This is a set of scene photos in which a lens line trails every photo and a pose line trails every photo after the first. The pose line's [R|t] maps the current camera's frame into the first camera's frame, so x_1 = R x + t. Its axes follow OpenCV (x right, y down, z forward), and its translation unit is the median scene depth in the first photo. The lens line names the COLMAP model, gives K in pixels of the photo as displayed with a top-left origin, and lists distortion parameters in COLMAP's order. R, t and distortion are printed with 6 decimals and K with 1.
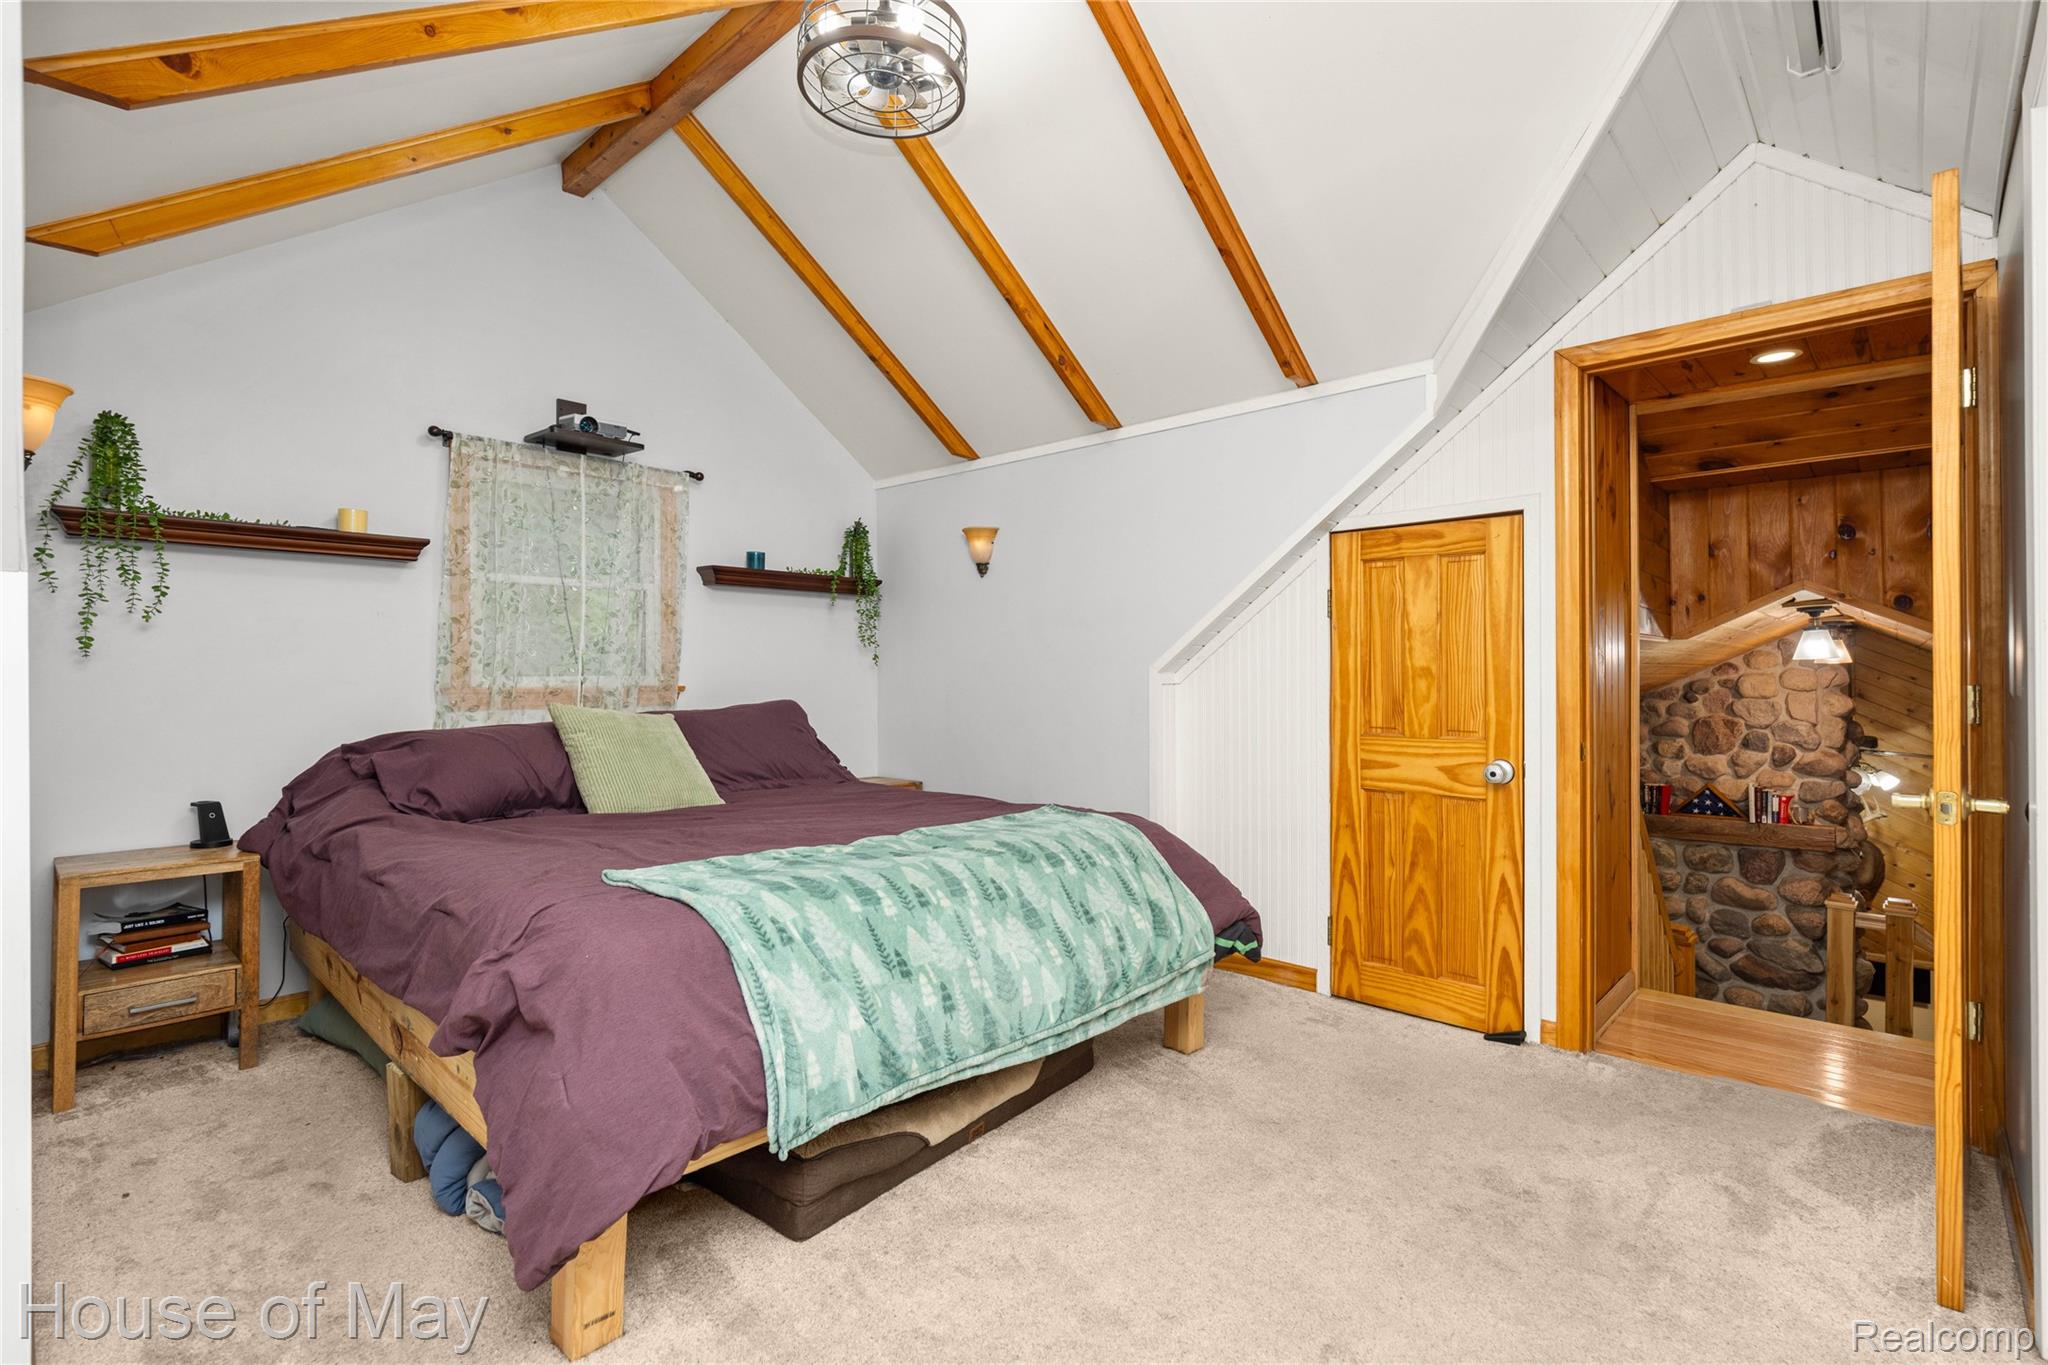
lens RADIAL K [[963.5, 0, 1019.2], [0, 963.5, 674.2], [0, 0, 1]] dist [-0.006400, -0.001436]
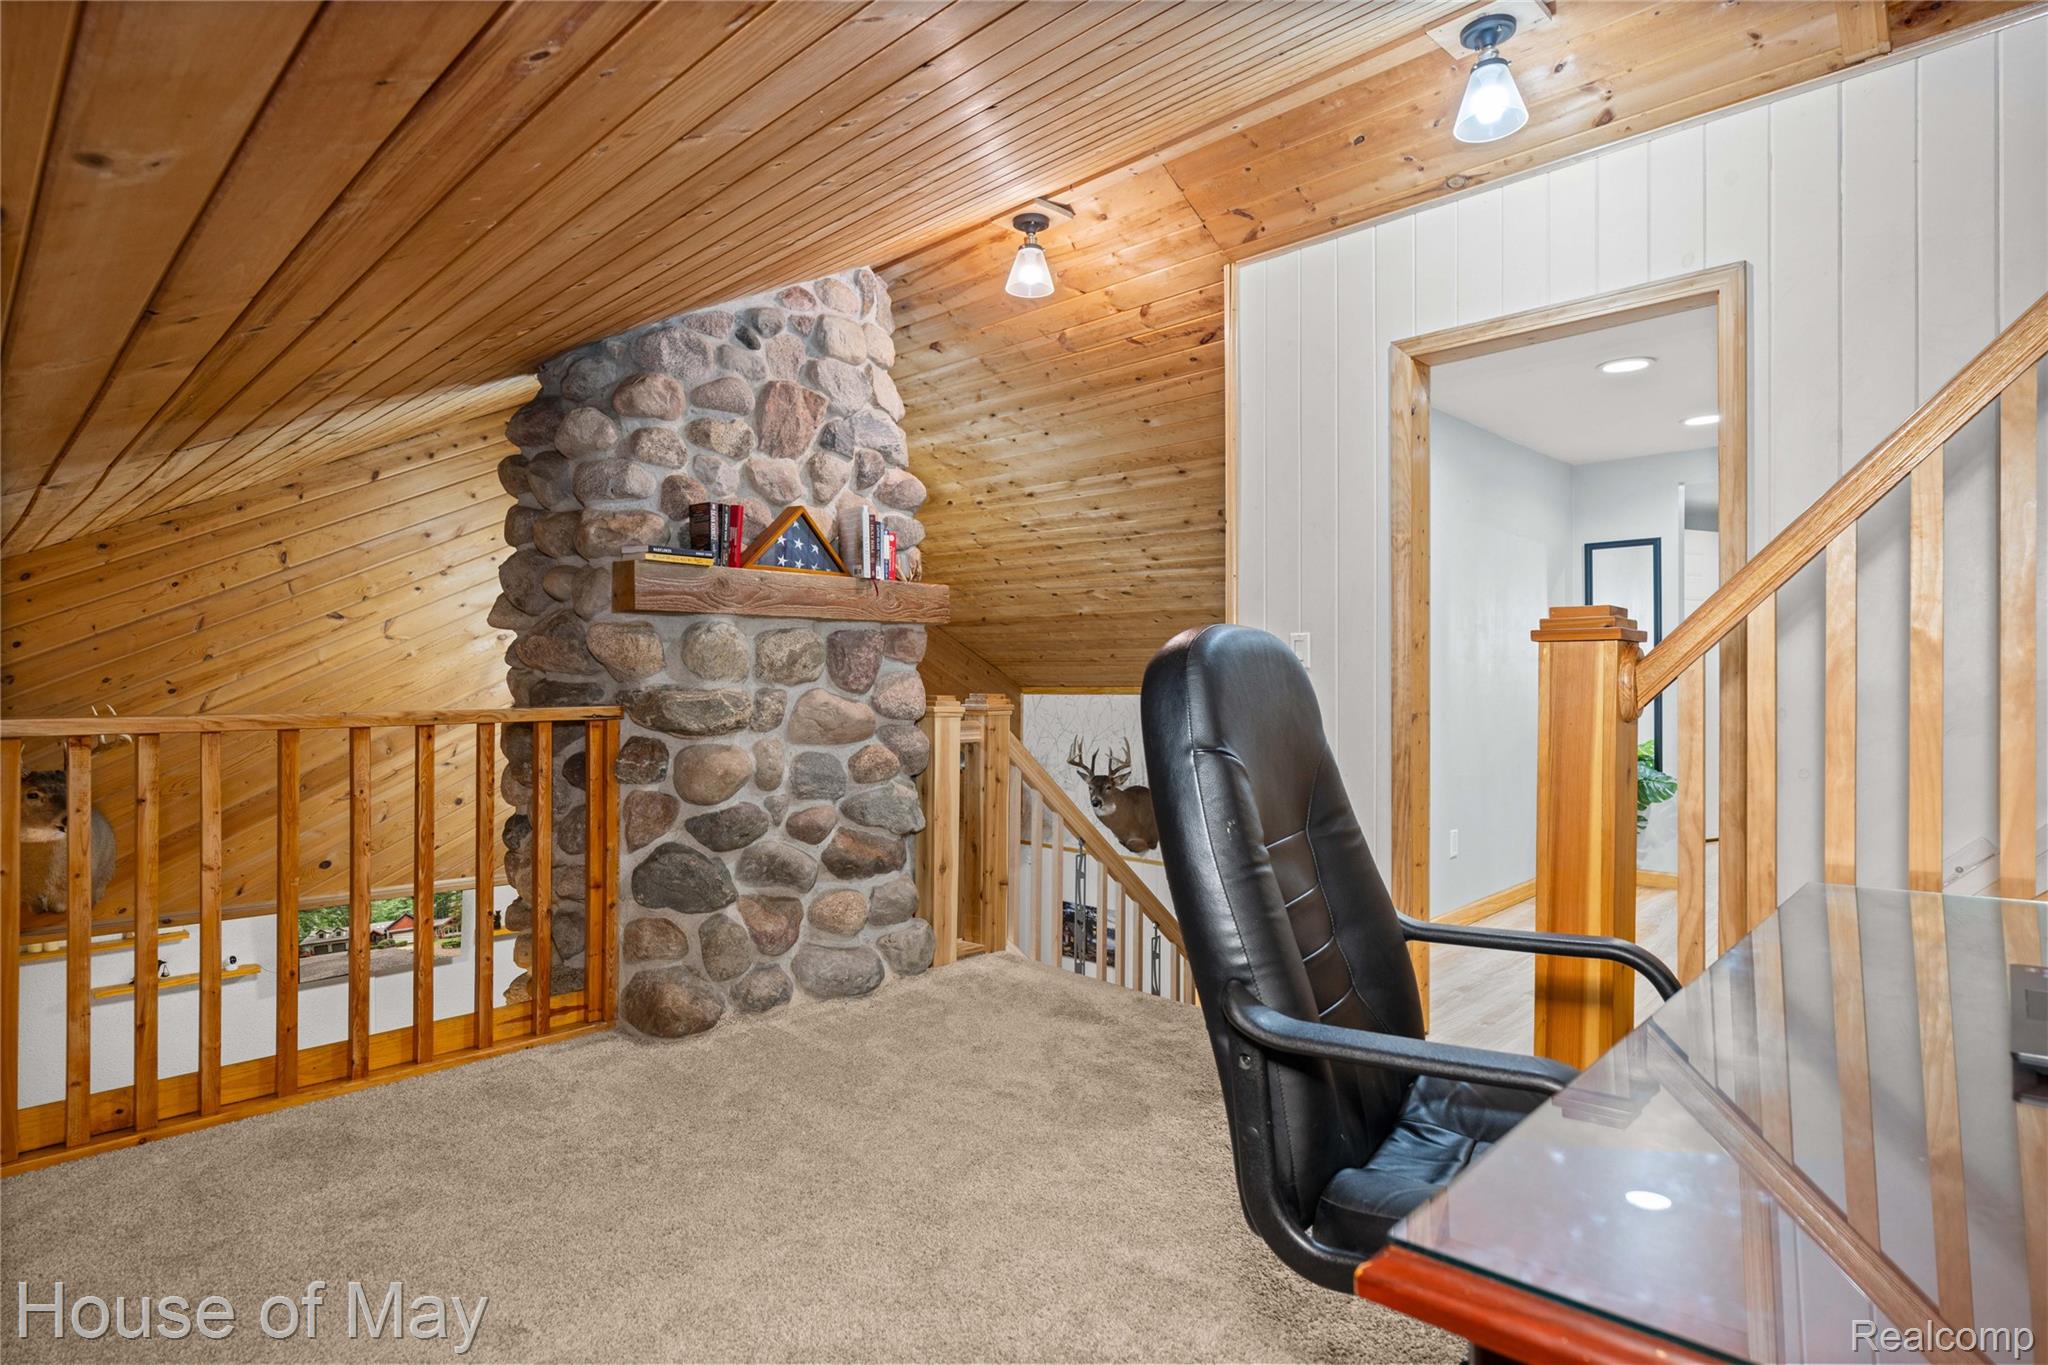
lens RADIAL K [[1066.4, 0, 1037.3], [0, 1066.4, 683.0], [0, 0, 1]] dist [-0.005892, 0.000273]
pose [[0.012138, 0.003760, 0.999919, 0.152366], [-0.001269, 0.999992, -0.003745, 0.206621], [-0.999926, -0.001224, 0.012143, 0.855154]]
